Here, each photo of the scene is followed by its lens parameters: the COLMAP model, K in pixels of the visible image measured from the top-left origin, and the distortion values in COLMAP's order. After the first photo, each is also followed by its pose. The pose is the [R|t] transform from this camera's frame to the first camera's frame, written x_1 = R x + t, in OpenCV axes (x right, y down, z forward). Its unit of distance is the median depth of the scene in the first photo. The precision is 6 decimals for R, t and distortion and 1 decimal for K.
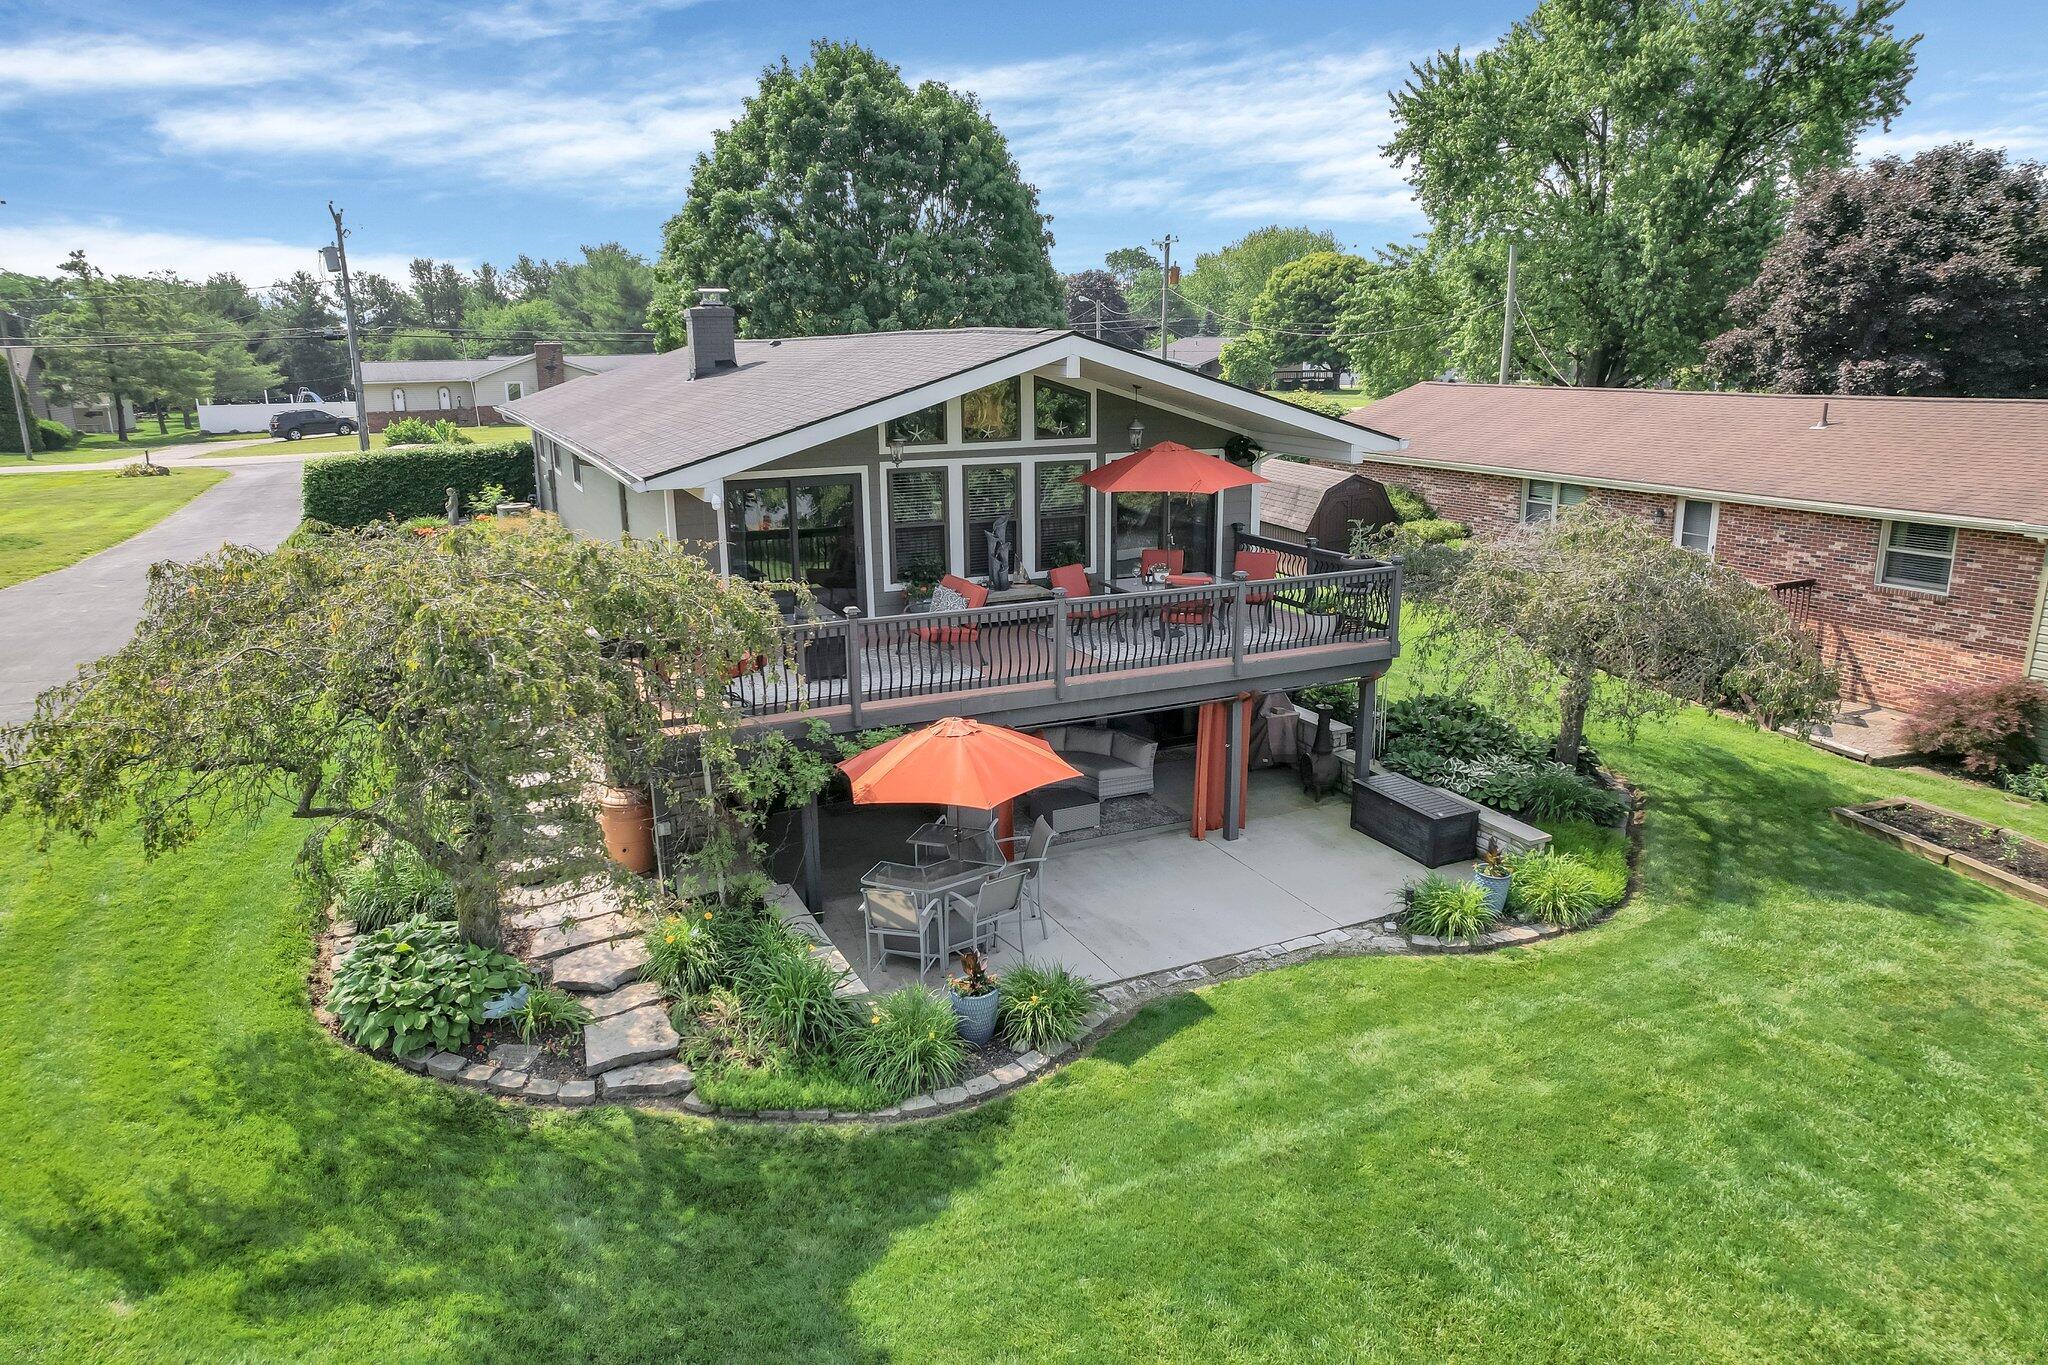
lens RADIAL K [[1292.2, 0, 1012.5], [0, 1292.2, 690.9], [0, 0, 1]] dist [-0.065104, 0.056139]
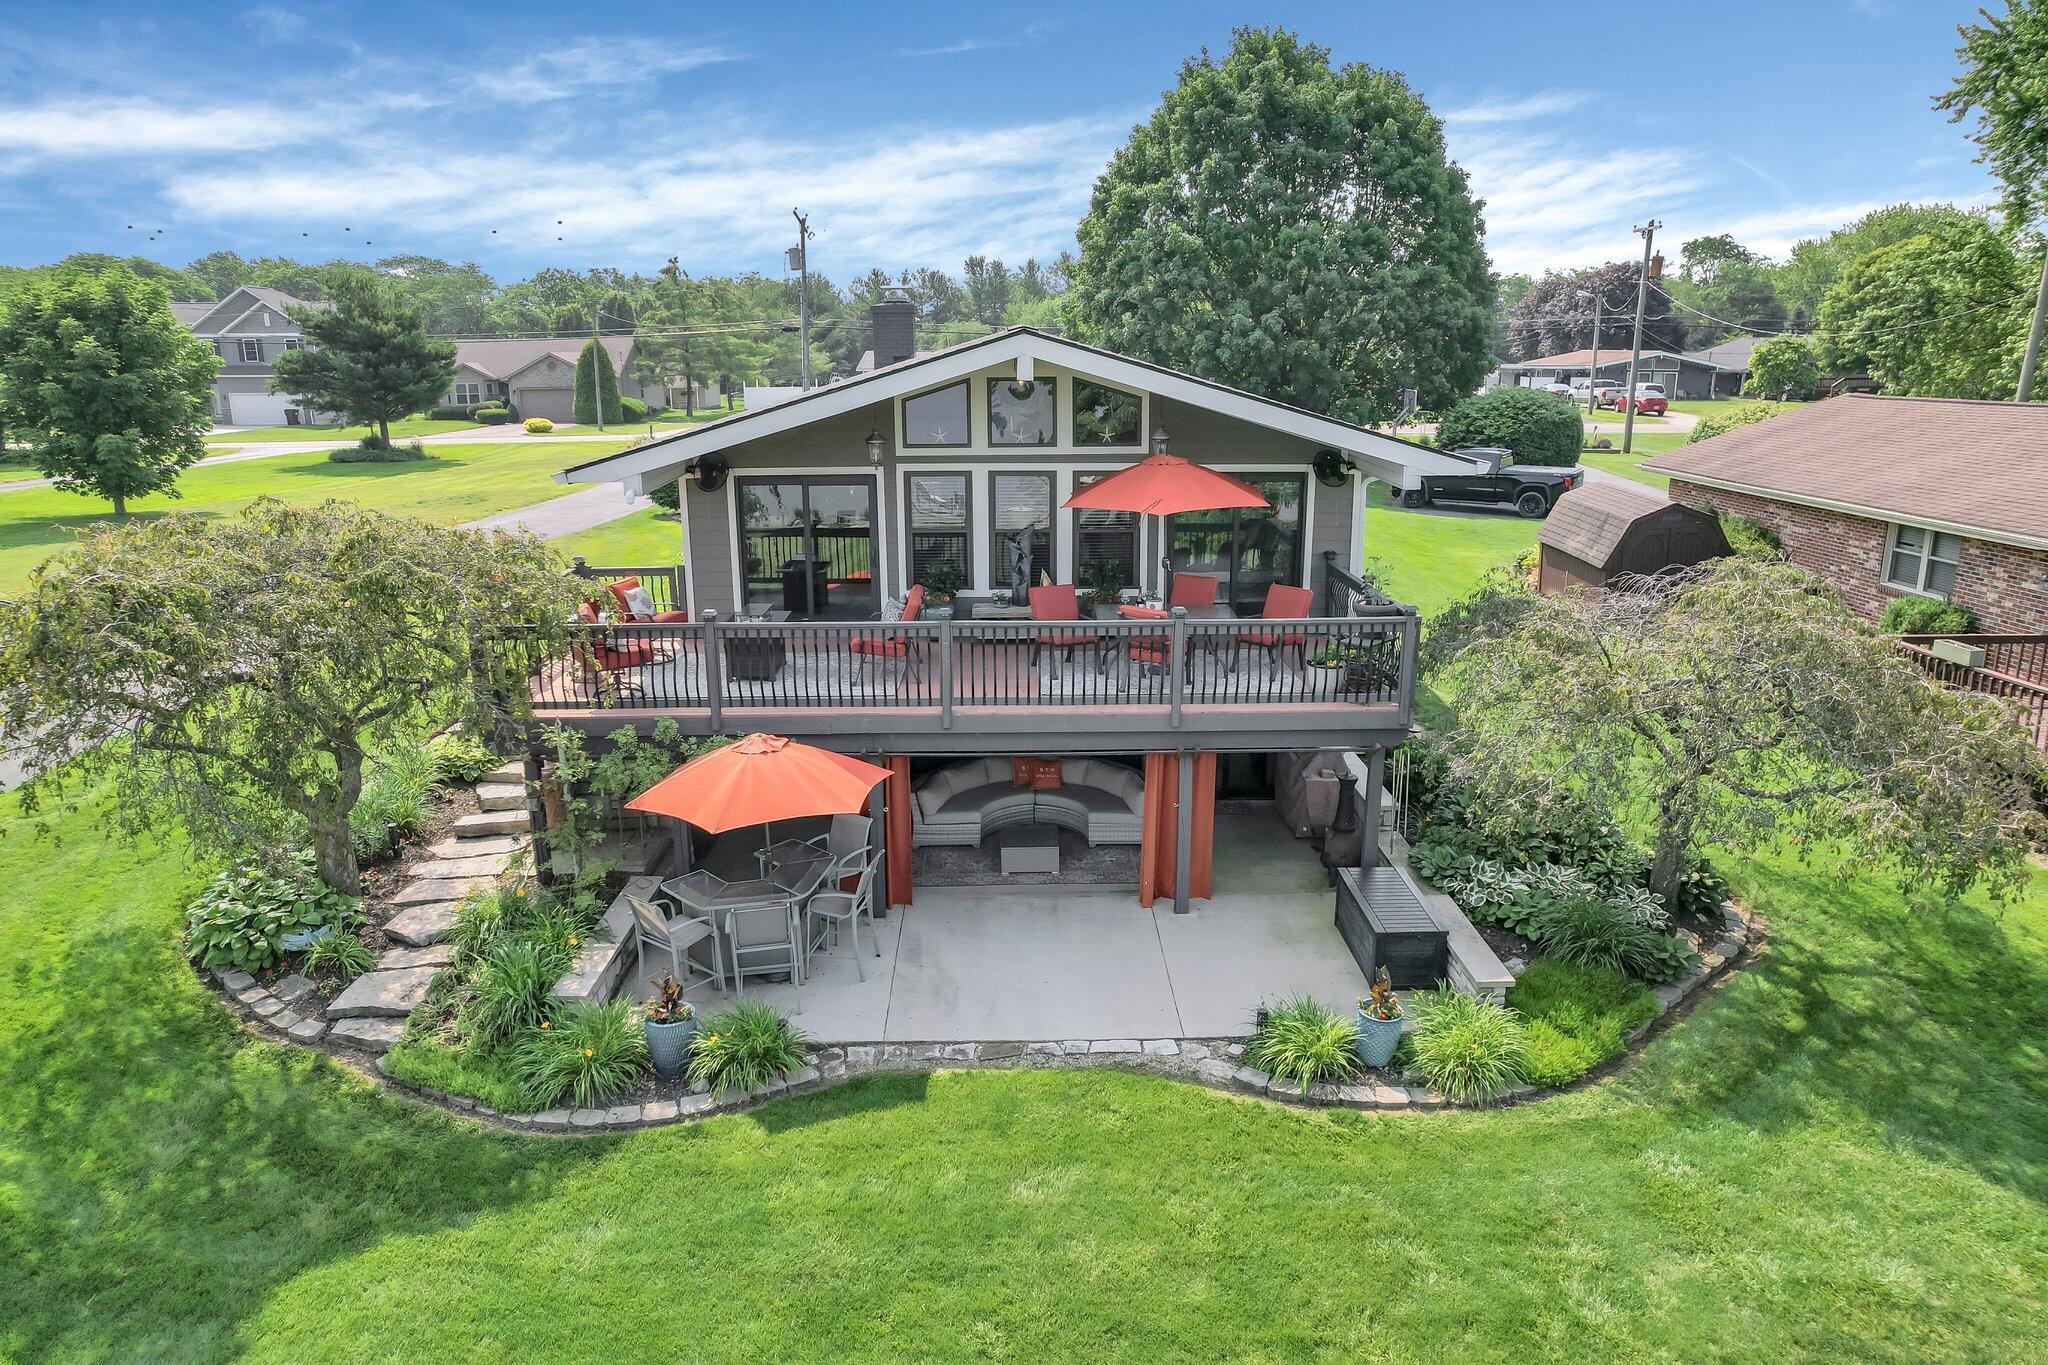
lens RADIAL K [[1292.2, 0, 1020.2], [0, 1292.2, 689.1], [0, 0, 1]] dist [-0.065104, 0.056139]
pose [[0.913706, 0.109908, -0.391230, 0.390279], [-0.108938, 0.993740, 0.024748, -0.044323], [0.391501, 0.020008, 0.919960, 0.151001]]
